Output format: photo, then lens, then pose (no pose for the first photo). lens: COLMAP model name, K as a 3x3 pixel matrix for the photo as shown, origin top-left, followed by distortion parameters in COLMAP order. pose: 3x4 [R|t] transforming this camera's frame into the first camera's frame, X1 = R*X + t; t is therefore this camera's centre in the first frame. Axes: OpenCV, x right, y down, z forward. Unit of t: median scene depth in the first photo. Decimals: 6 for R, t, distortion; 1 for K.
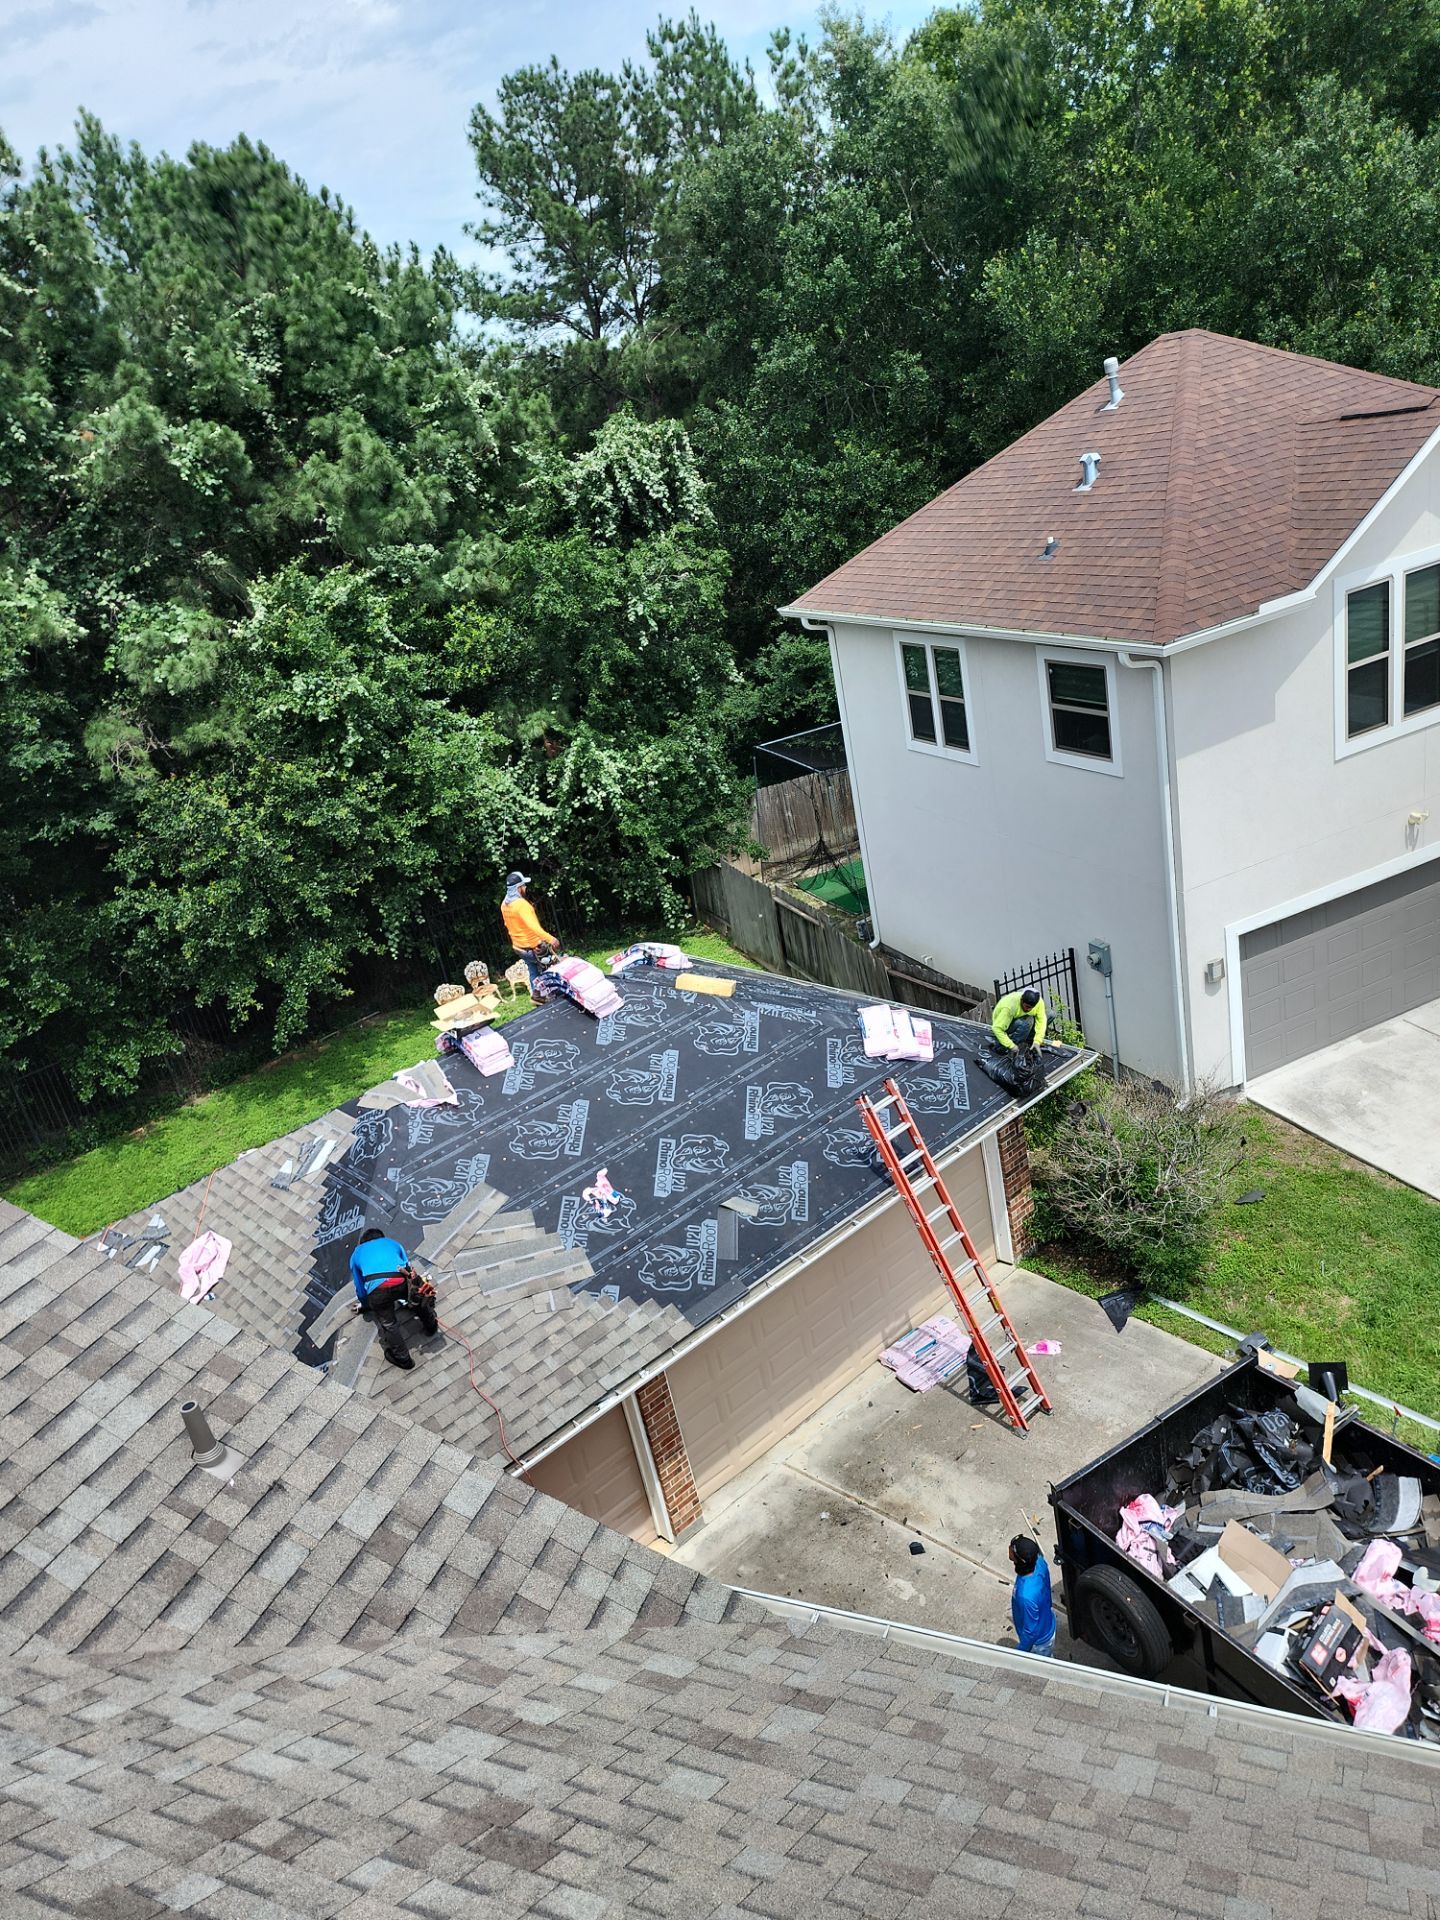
lens RADIAL K [[1328.8, 0, 612.7], [0, 1328.8, 924.7], [0, 0, 1]] dist [0.071508, -0.069716]
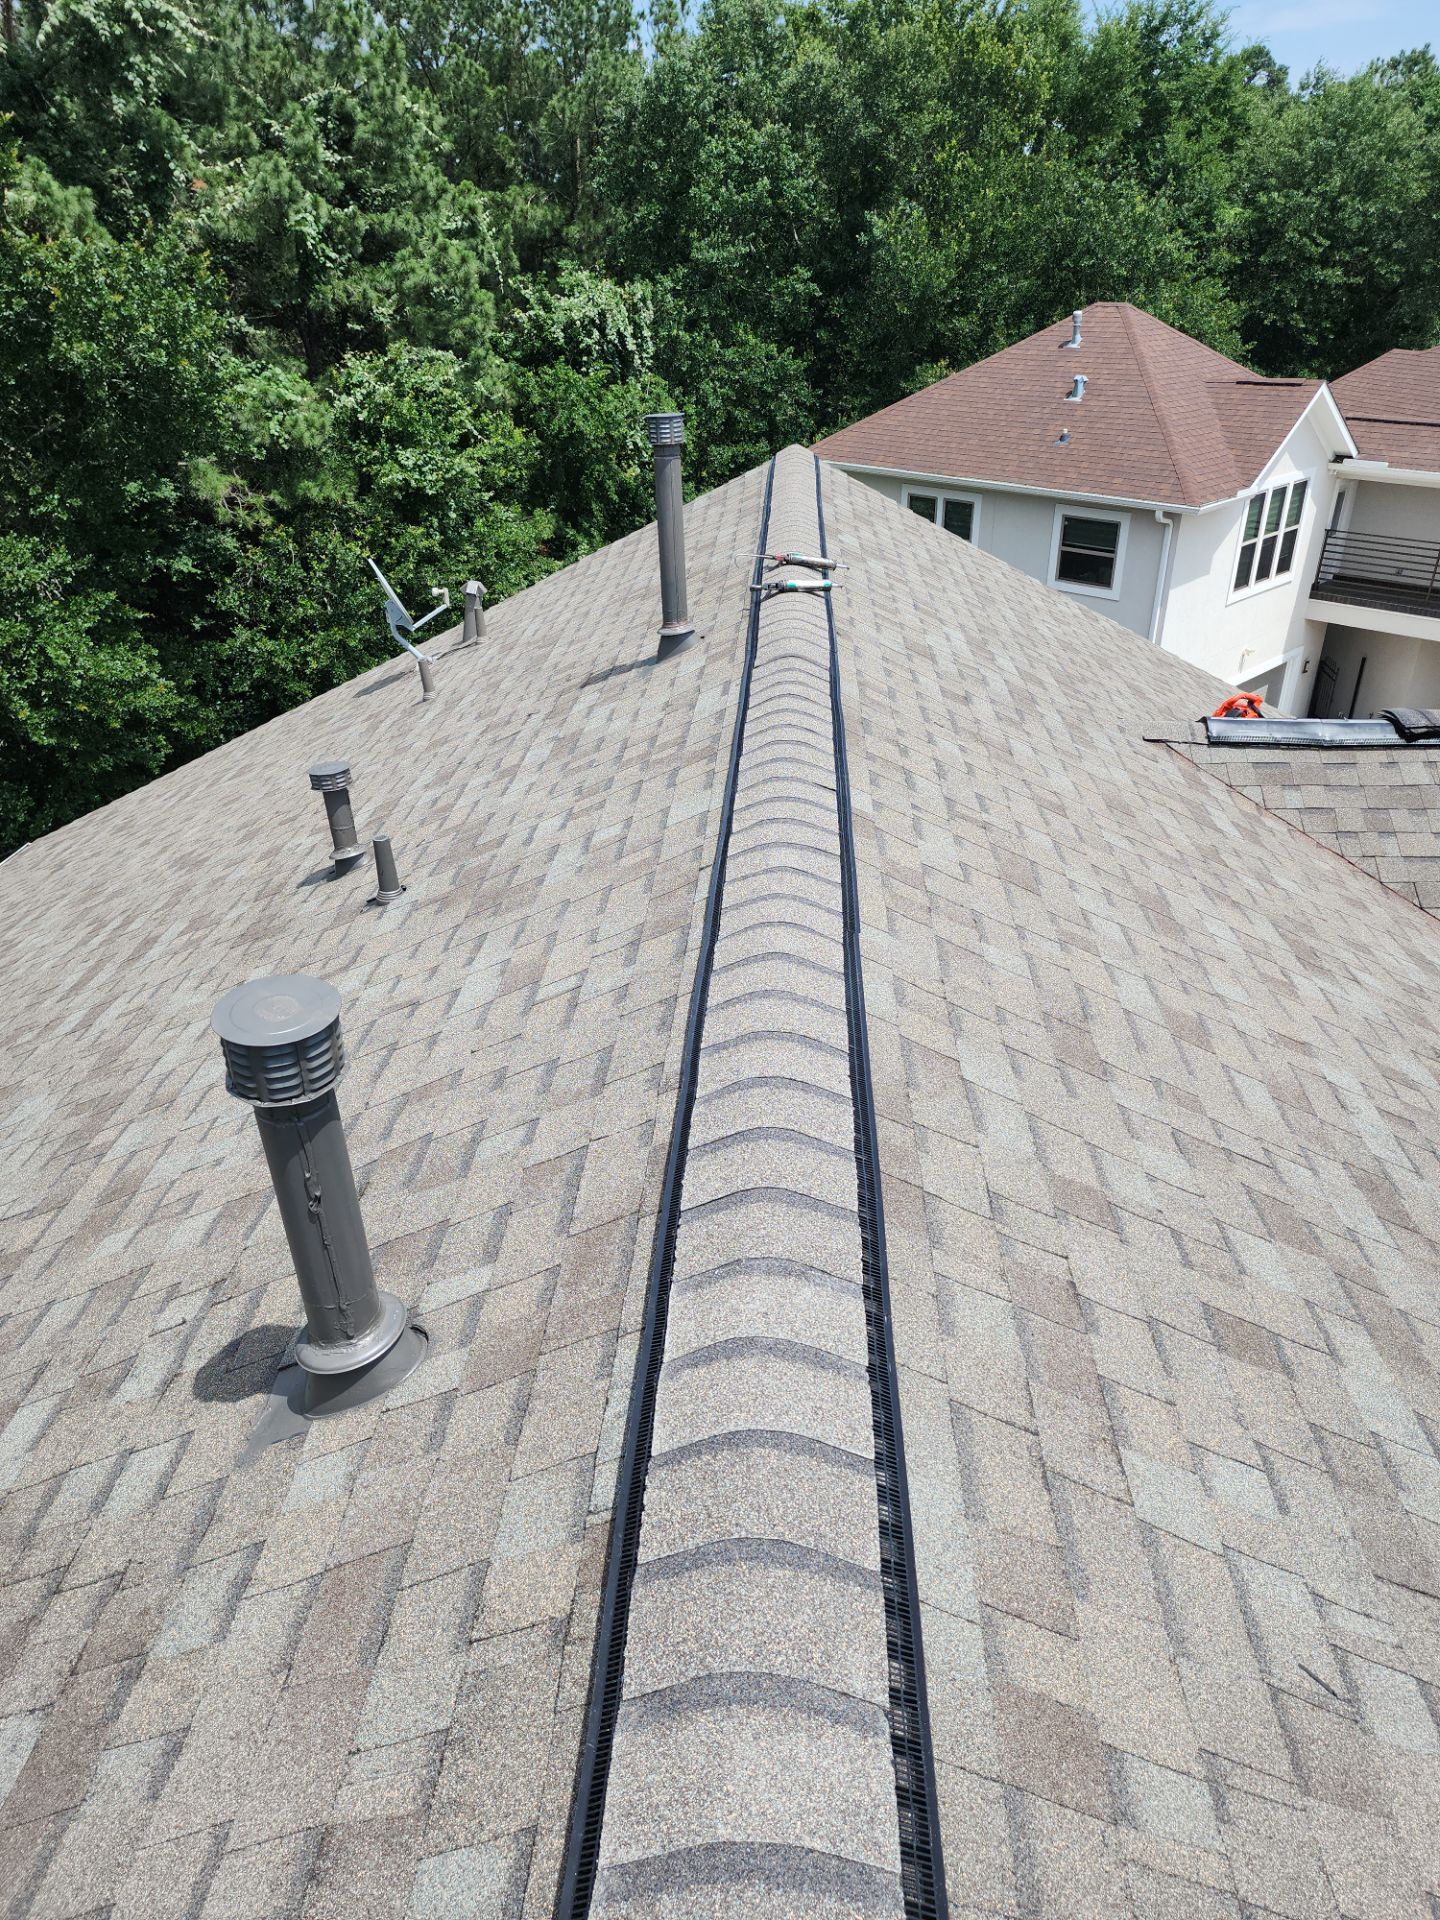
lens RADIAL K [[1328.8, 0, 680.8], [0, 1328.8, 891.2], [0, 0, 1]] dist [0.071508, -0.069716]
pose [[0.917676, 0.029547, 0.396230, -0.455142], [-0.047976, 0.998175, 0.036677, 0.128550], [-0.394423, -0.052667, 0.917419, -0.136035]]
